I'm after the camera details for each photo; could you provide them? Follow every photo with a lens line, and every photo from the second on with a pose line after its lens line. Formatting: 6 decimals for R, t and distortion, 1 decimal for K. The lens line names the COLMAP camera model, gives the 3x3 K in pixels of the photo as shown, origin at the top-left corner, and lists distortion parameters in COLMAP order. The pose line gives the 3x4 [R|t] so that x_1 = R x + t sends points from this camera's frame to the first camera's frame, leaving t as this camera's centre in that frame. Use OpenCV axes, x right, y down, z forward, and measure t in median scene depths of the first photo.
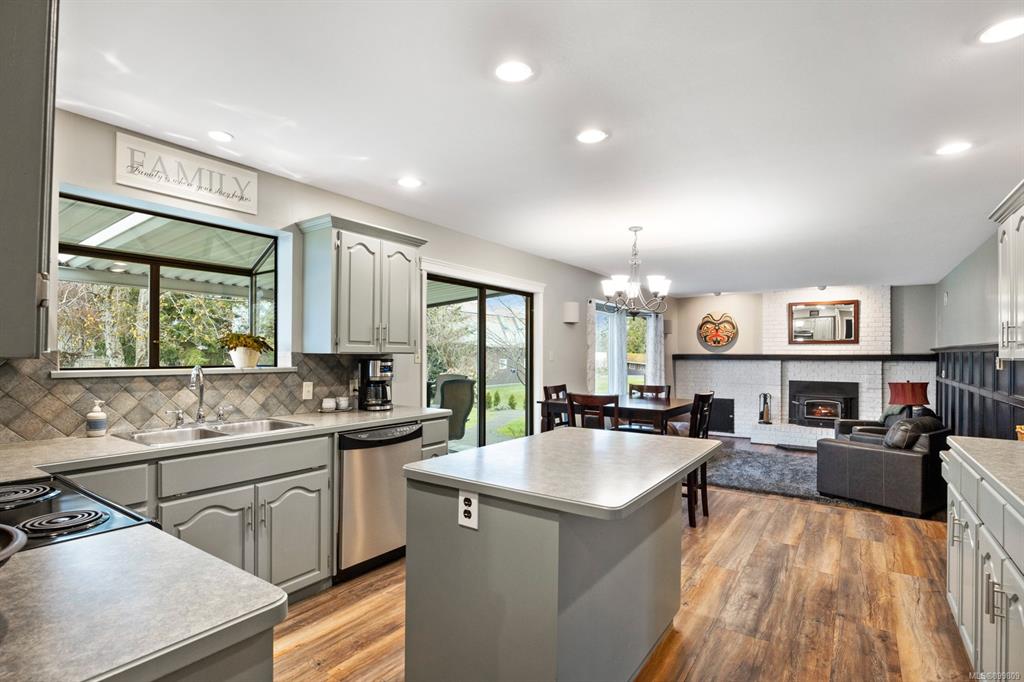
lens RADIAL K [[509.8, 0, 517.2], [0, 509.8, 353.0], [0, 0, 1]] dist [0.000092, 0.000427]
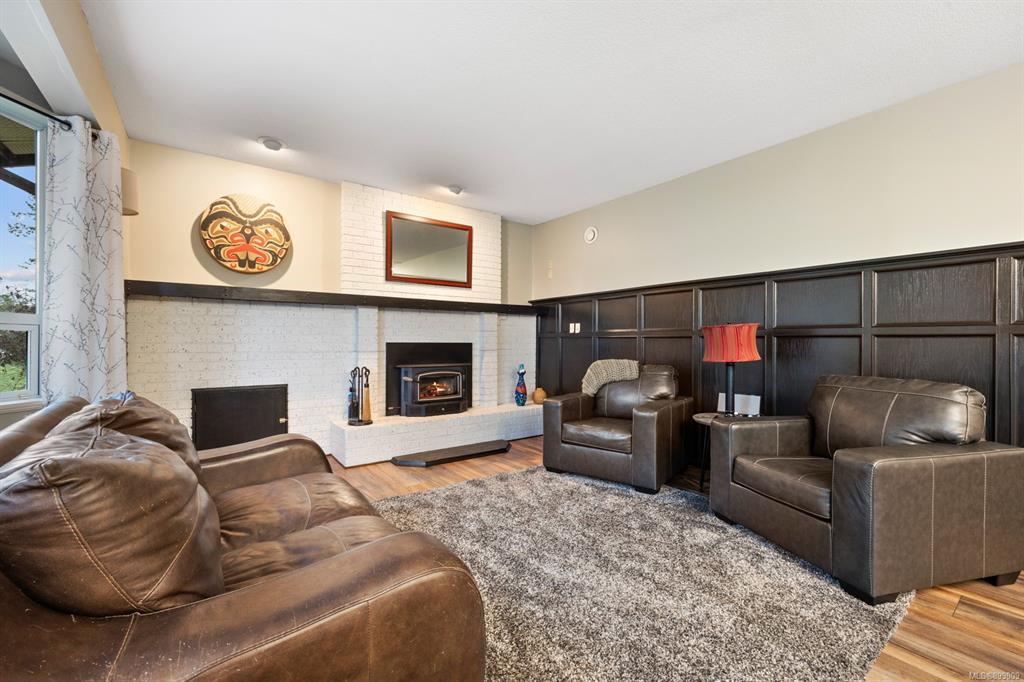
lens RADIAL K [[418.4, 0, 509.2], [0, 418.4, 343.3], [0, 0, 1]] dist [-0.004236, 0.001796]
pose [[0.343578, -0.008282, 0.939088, 0.129410], [-0.002922, 0.999947, 0.009887, 0.049684], [-0.939120, -0.006141, 0.343535, 0.701828]]
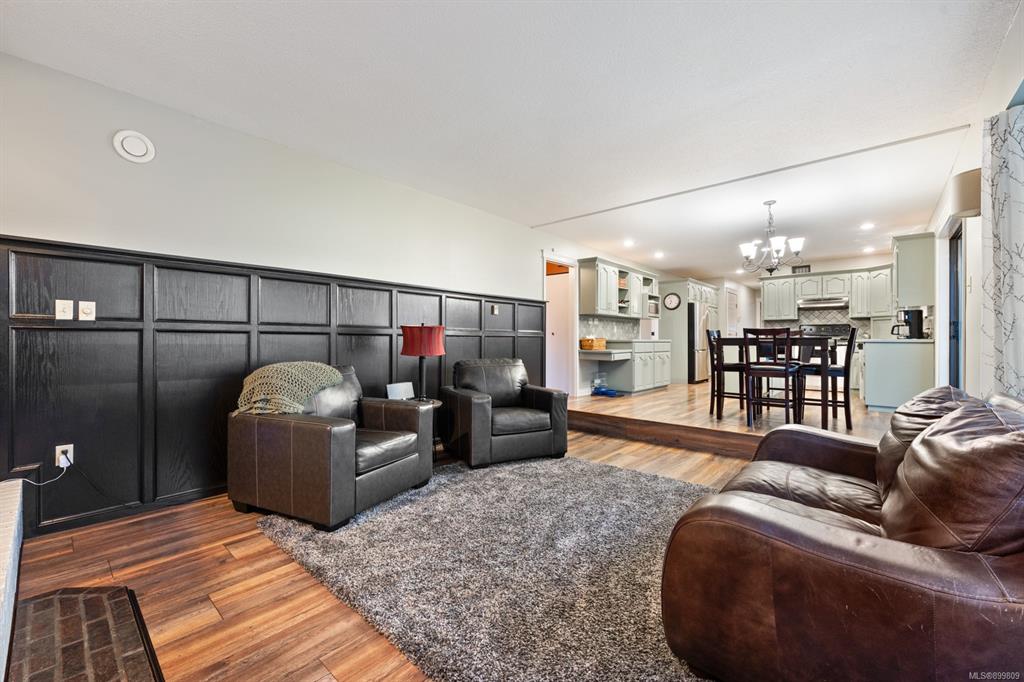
lens RADIAL K [[418.4, 0, 510.0], [0, 418.4, 341.5], [0, 0, 1]] dist [-0.004236, 0.001796]
pose [[-0.990610, -0.011578, 0.136229, 0.341963], [-0.011225, 0.999931, 0.003356, 0.051113], [-0.136258, 0.001796, -0.990672, 1.015423]]
